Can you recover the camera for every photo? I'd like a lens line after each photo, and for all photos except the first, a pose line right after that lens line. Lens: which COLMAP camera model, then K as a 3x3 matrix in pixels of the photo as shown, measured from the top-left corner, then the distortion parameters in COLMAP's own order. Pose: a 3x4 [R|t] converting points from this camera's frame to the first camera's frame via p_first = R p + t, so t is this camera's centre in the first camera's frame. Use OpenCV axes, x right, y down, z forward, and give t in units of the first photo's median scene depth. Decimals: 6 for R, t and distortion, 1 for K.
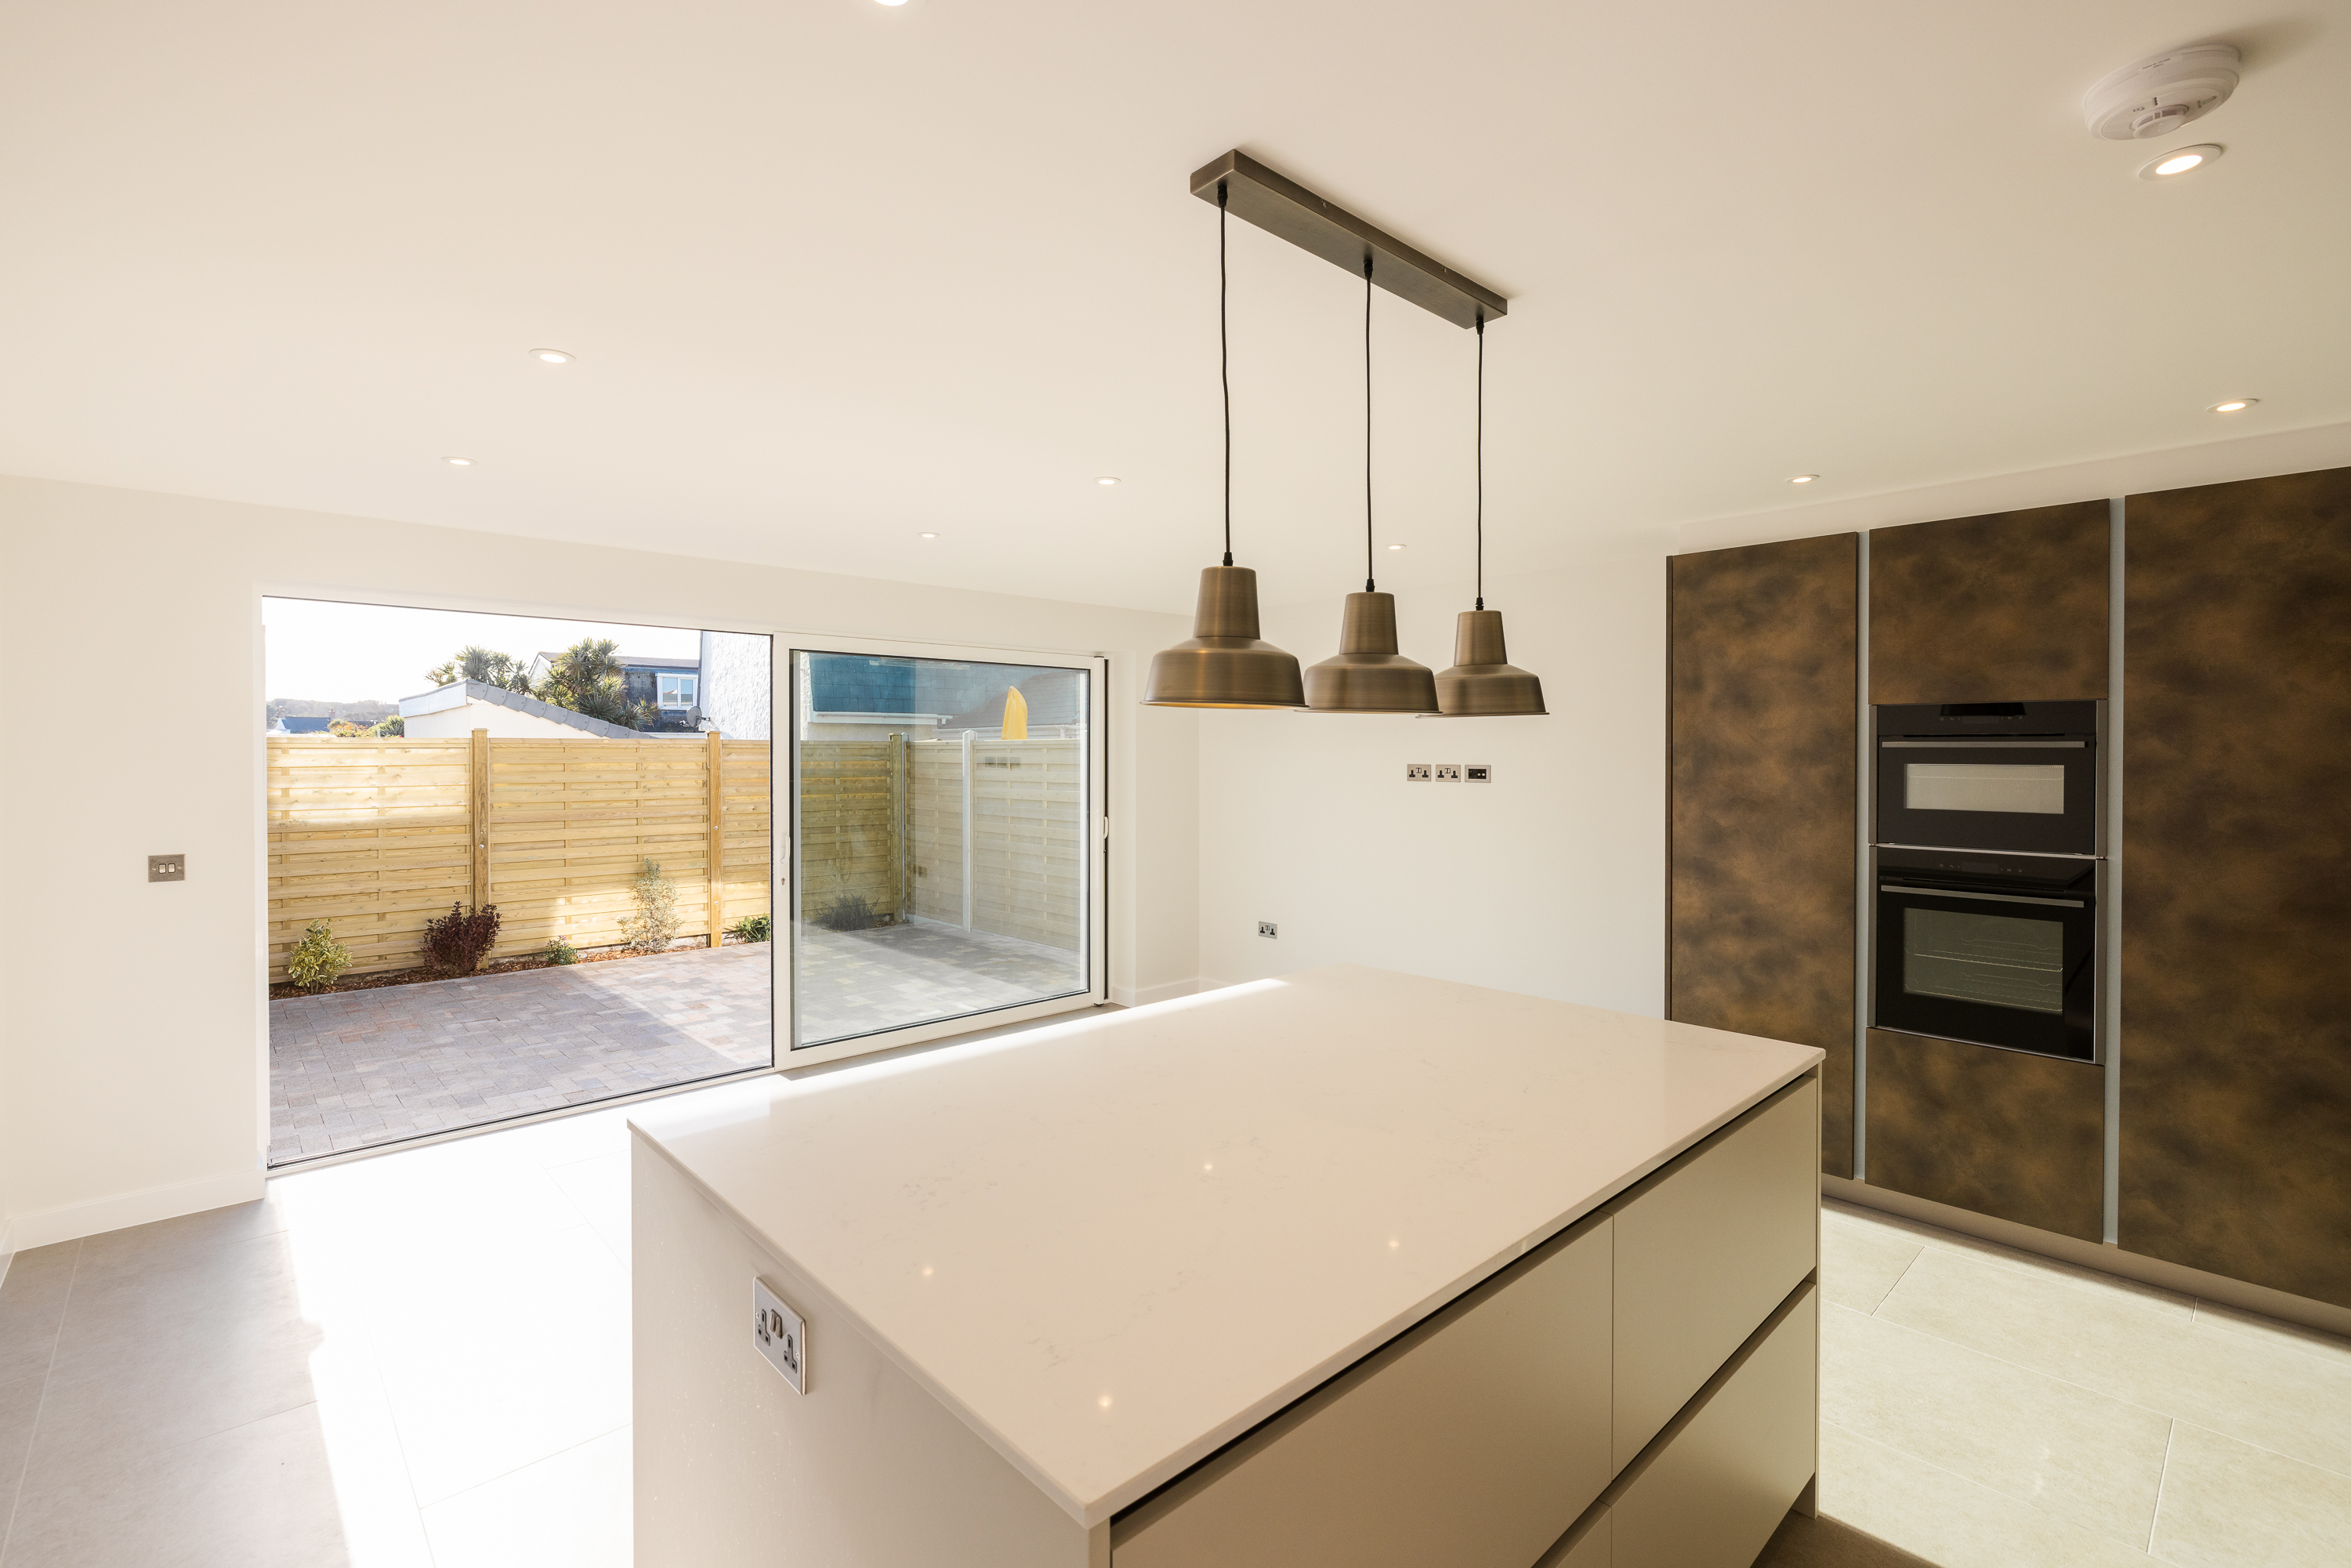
lens RADIAL K [[1068.7, 0, 1171.8], [0, 1068.7, 765.5], [0, 0, 1]] dist [0.000888, -0.001104]
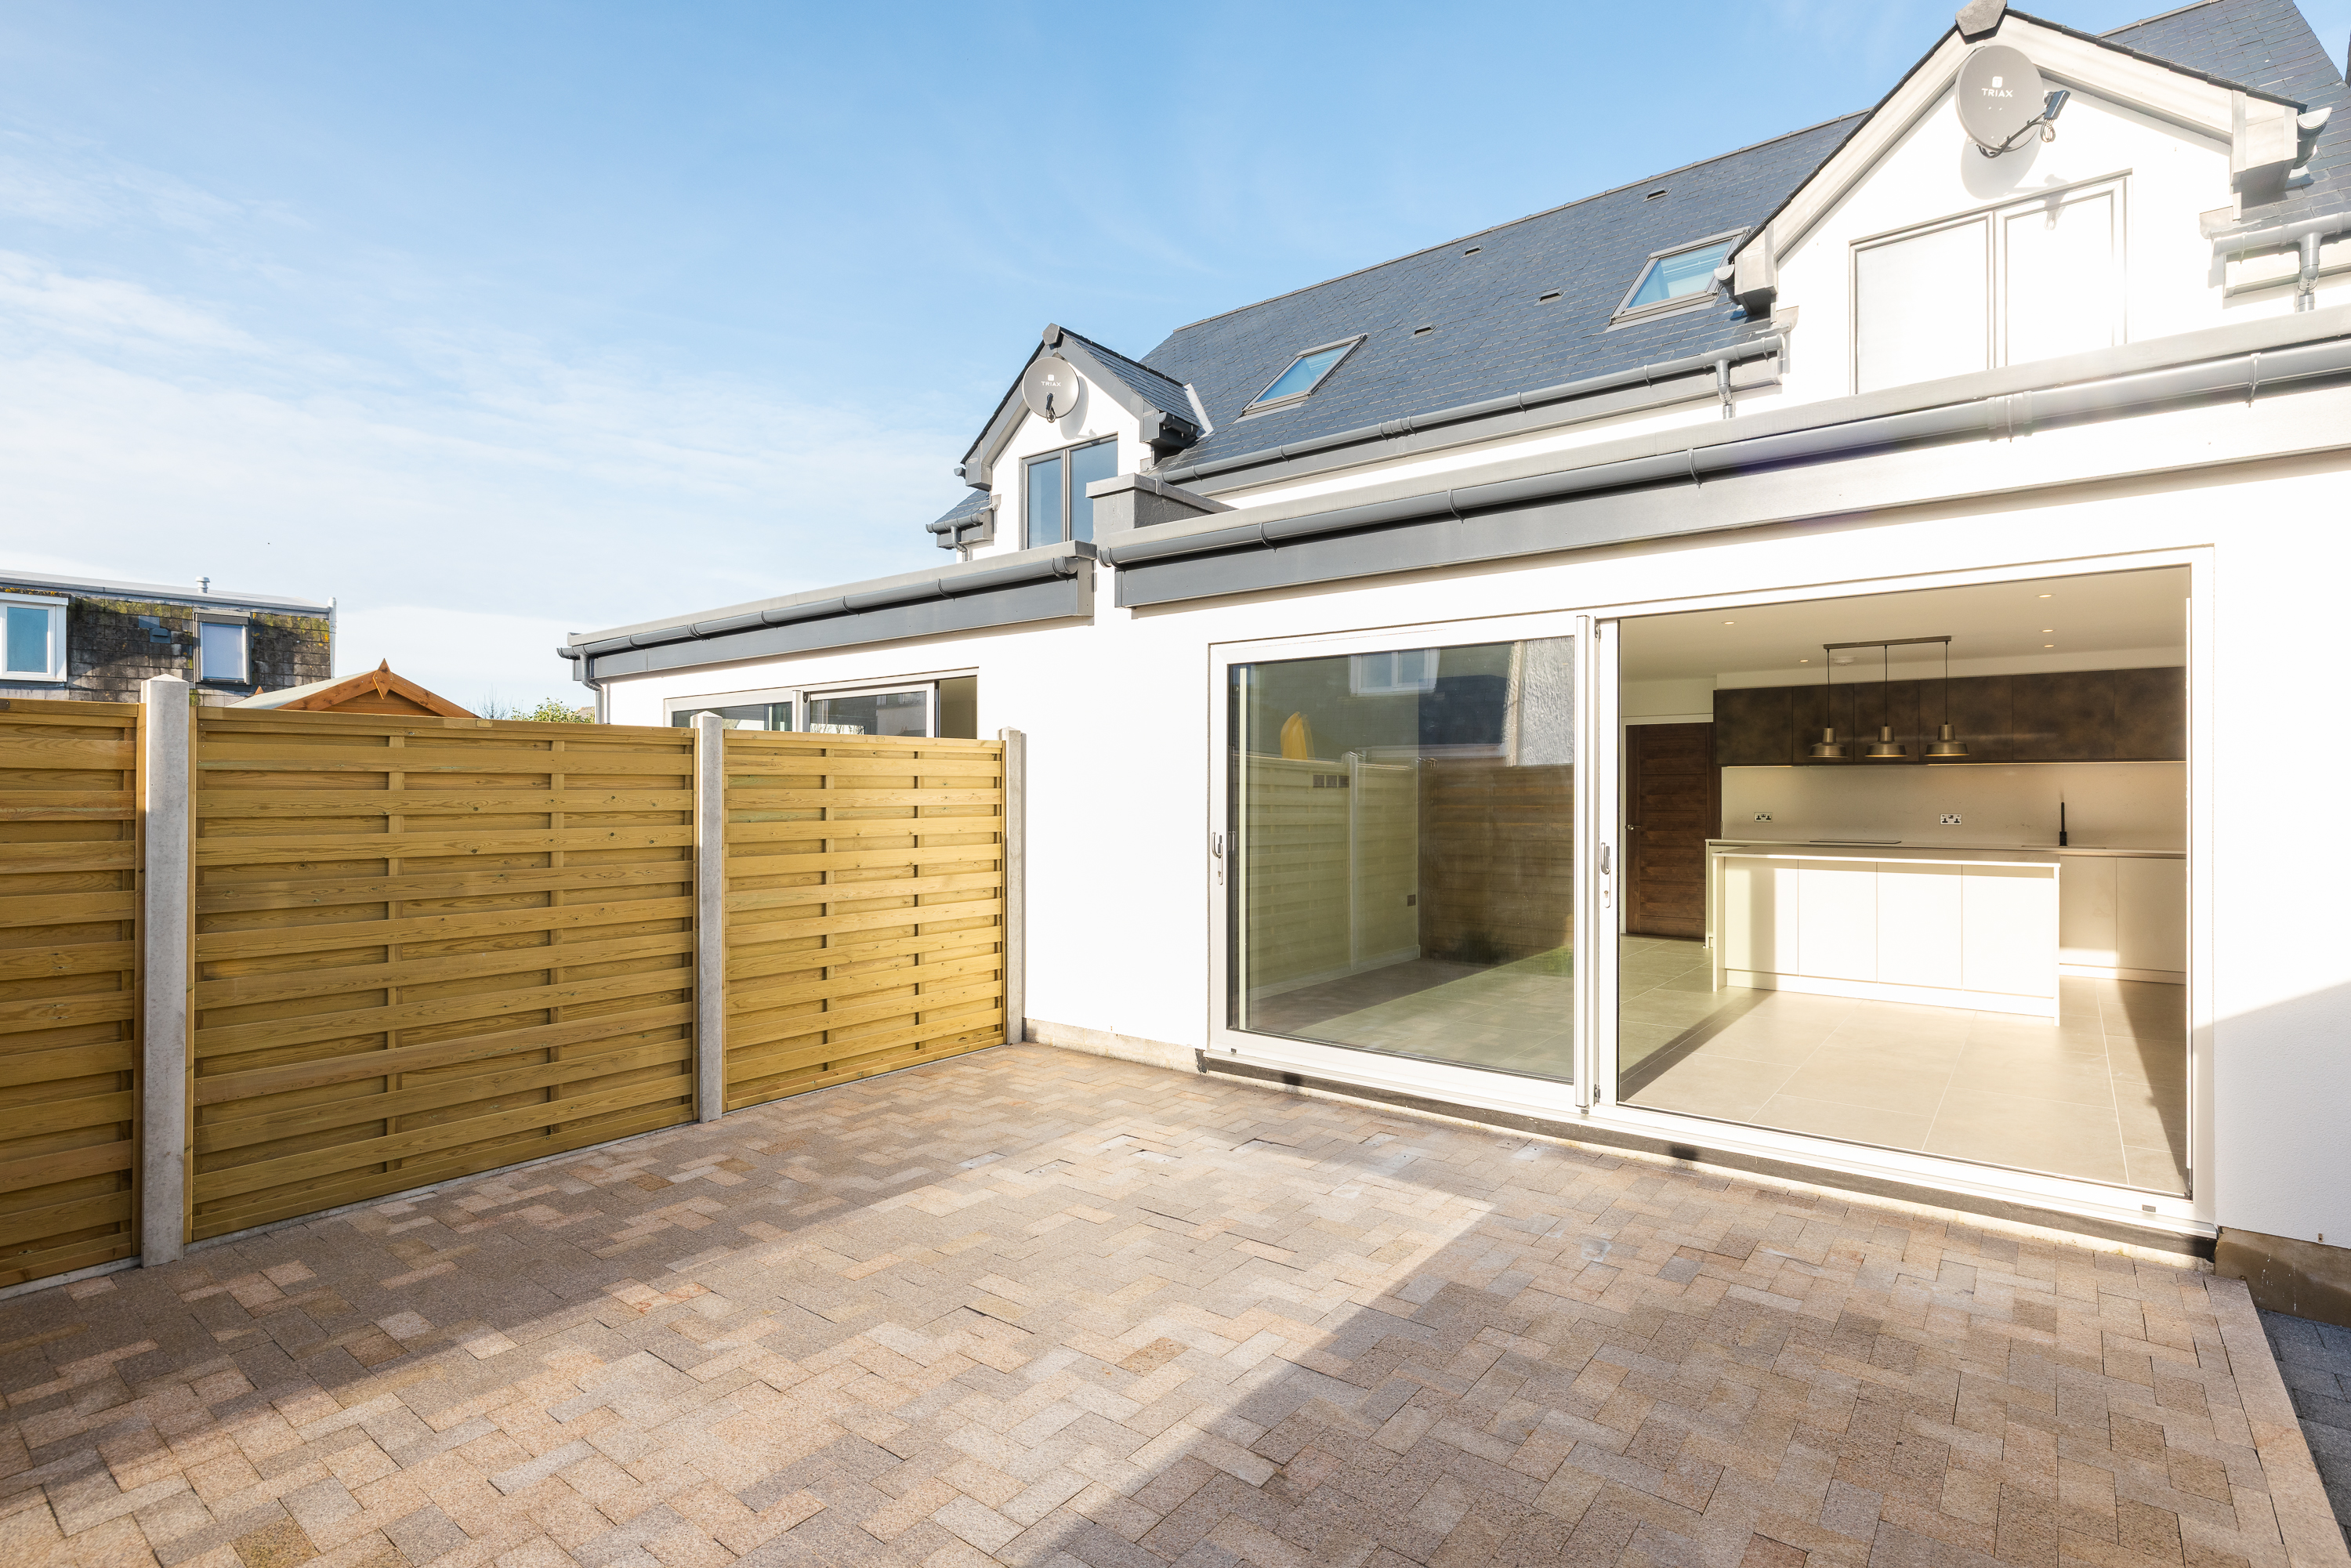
lens RADIAL K [[1114.7, 0, 1217.9], [0, 1114.7, 796.5], [0, 0, 1]] dist [0.003177, -0.000625]
pose [[-0.185490, -0.003833, 0.982639, -1.632485], [0.012317, 0.999905, 0.006226, 0.022707], [-0.982569, 0.013258, -0.185425, 1.993899]]
